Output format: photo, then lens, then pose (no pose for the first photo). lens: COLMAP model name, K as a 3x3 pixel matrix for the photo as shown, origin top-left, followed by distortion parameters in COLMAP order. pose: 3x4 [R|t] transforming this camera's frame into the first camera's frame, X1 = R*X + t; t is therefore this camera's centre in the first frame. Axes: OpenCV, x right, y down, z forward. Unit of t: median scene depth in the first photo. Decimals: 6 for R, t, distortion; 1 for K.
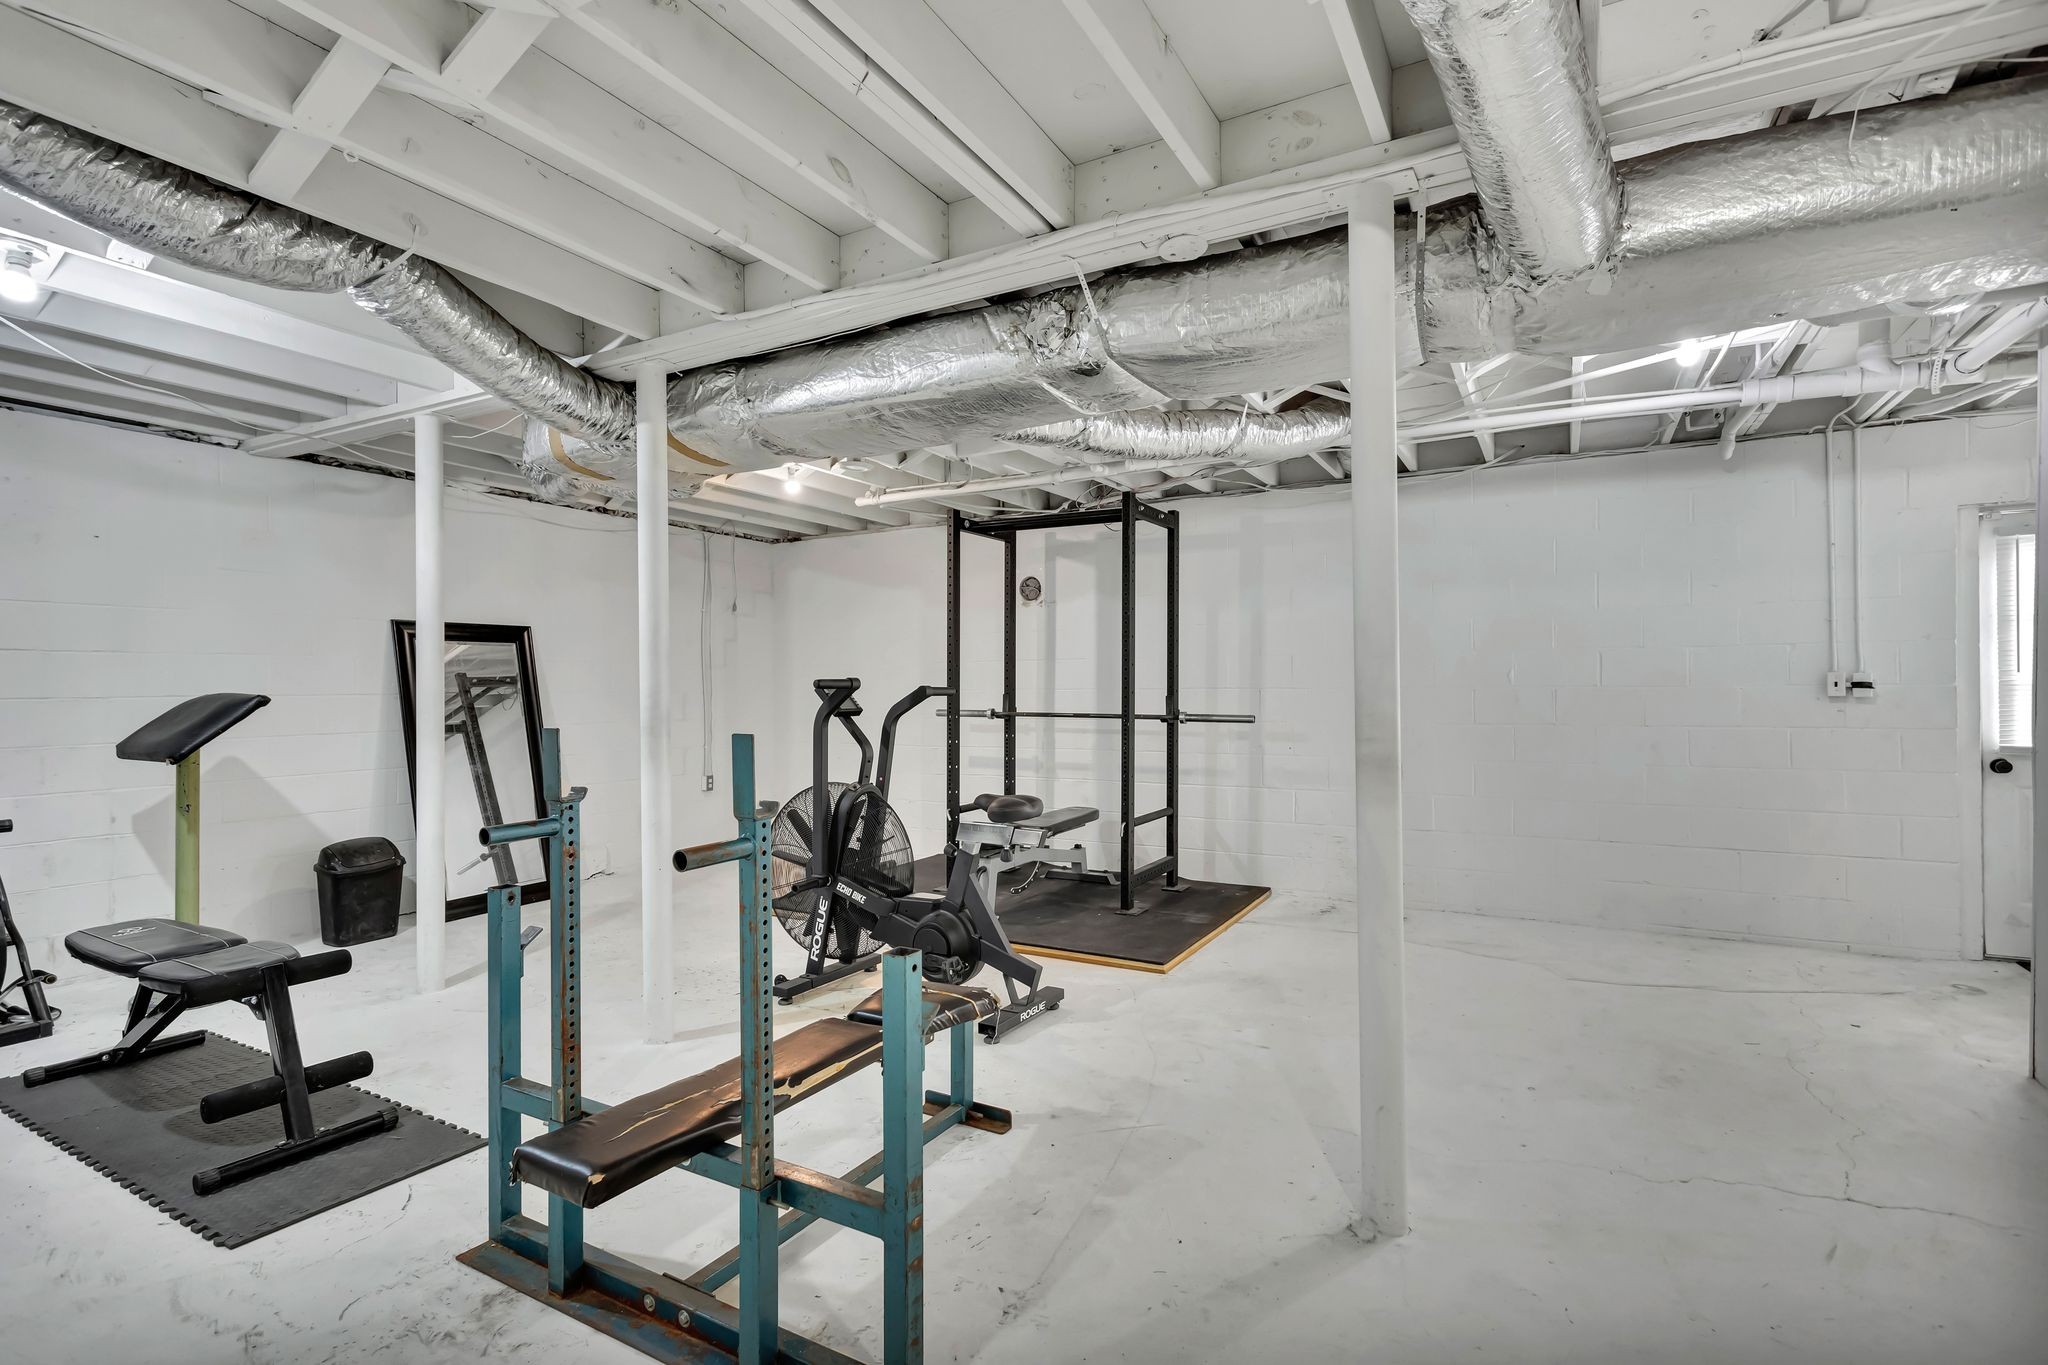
lens RADIAL K [[962.1, 0, 1028.6], [0, 962.1, 682.0], [0, 0, 1]] dist [0.003037, 0.001359]
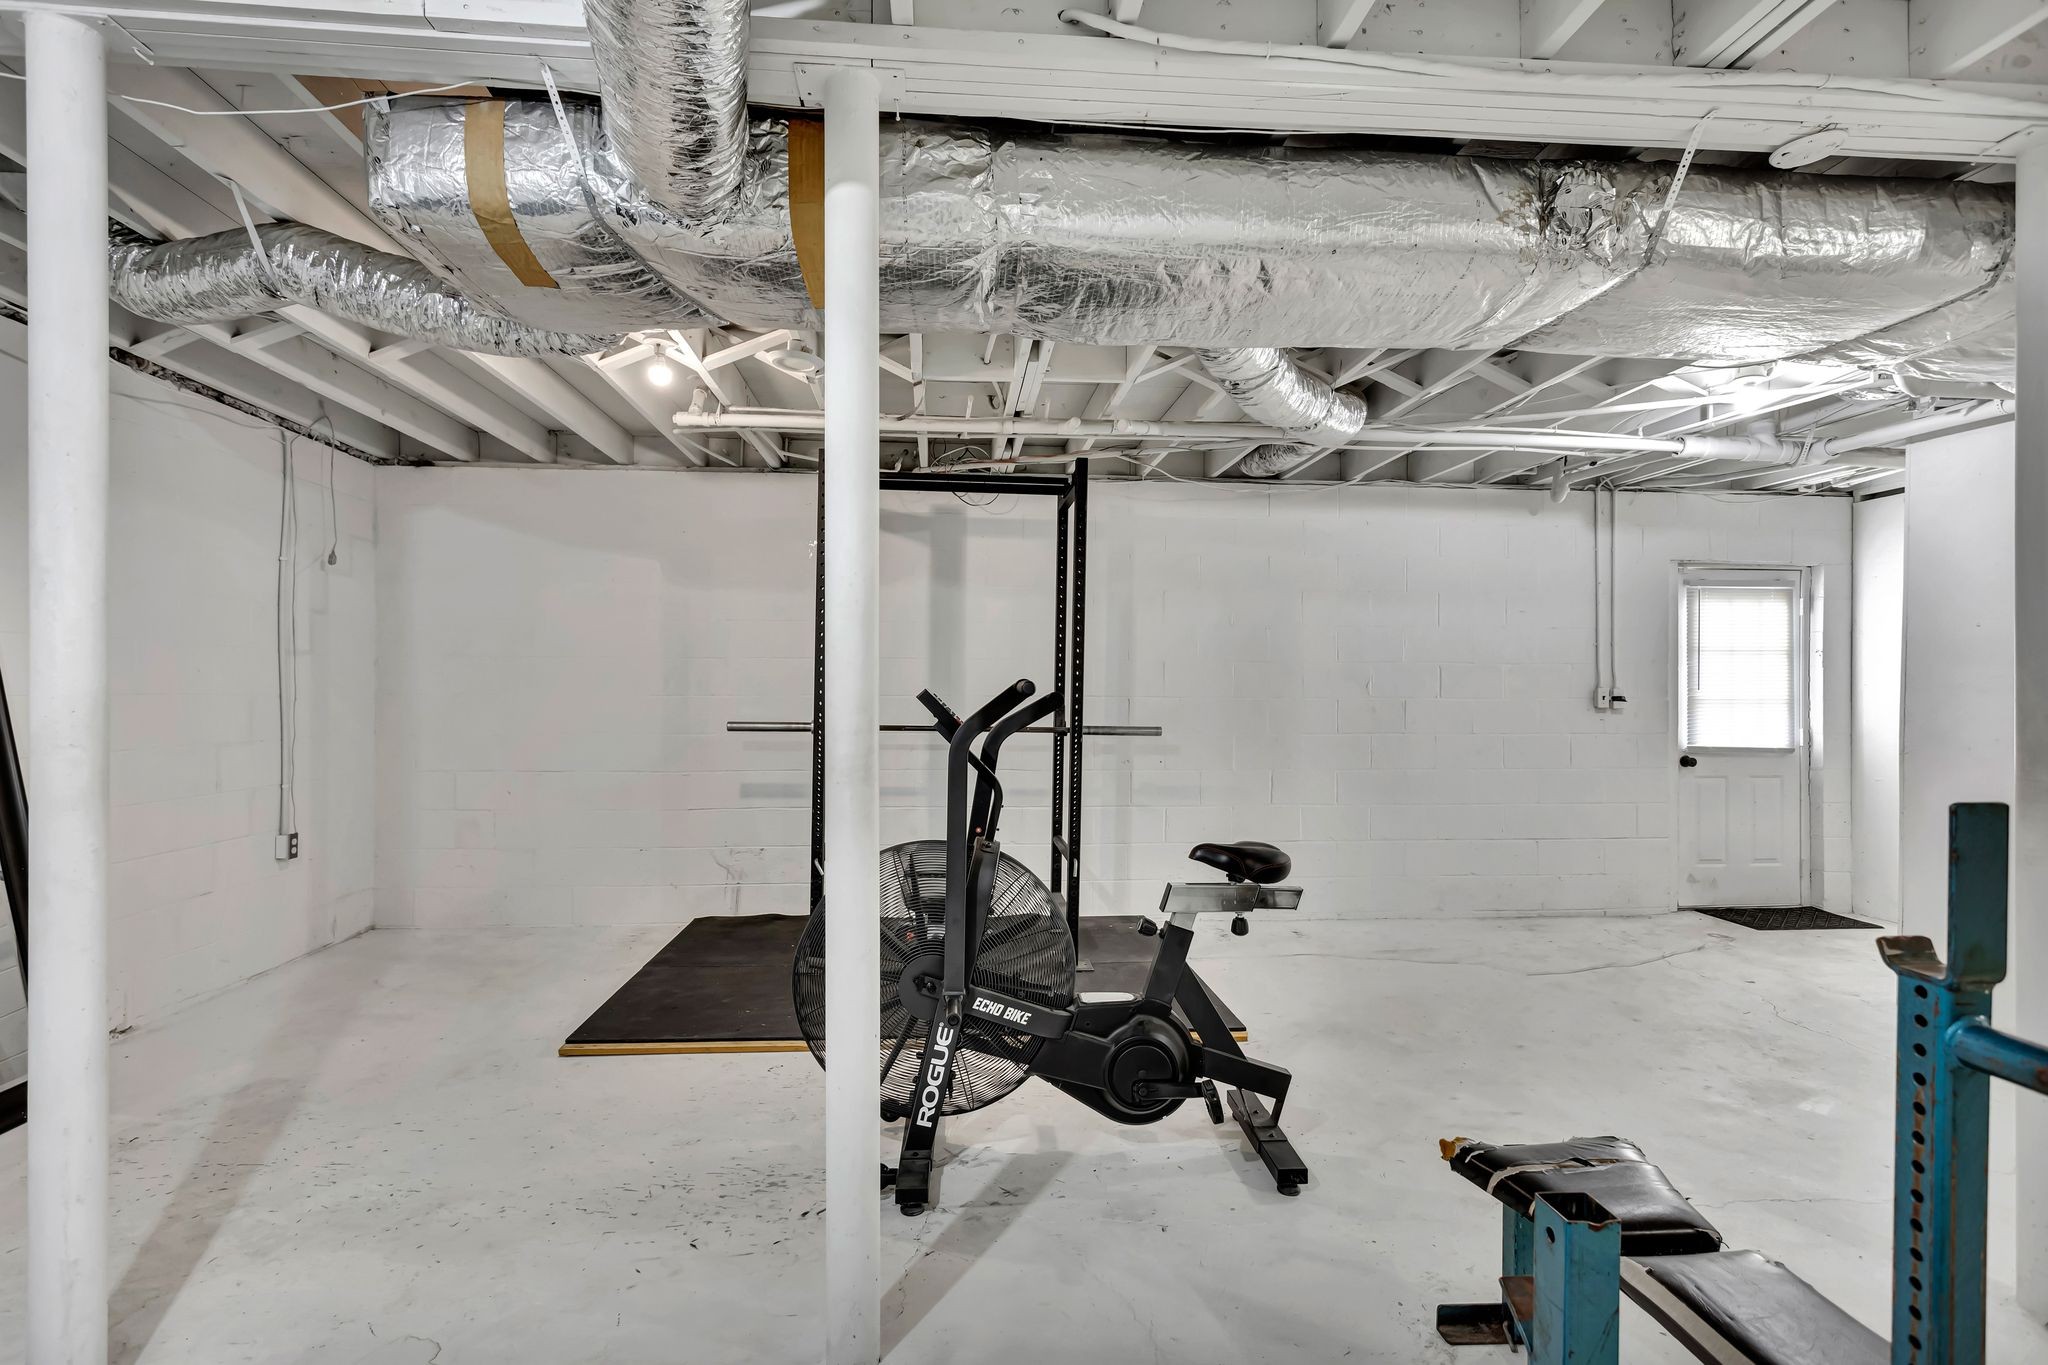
lens RADIAL K [[962.1, 0, 1014.6], [0, 962.1, 688.8], [0, 0, 1]] dist [0.003037, 0.001359]
pose [[0.840847, 0.012623, 0.541126, -0.466061], [-0.016470, 0.999862, 0.002268, -0.000103], [-0.541023, -0.010819, 0.840938, 0.395554]]
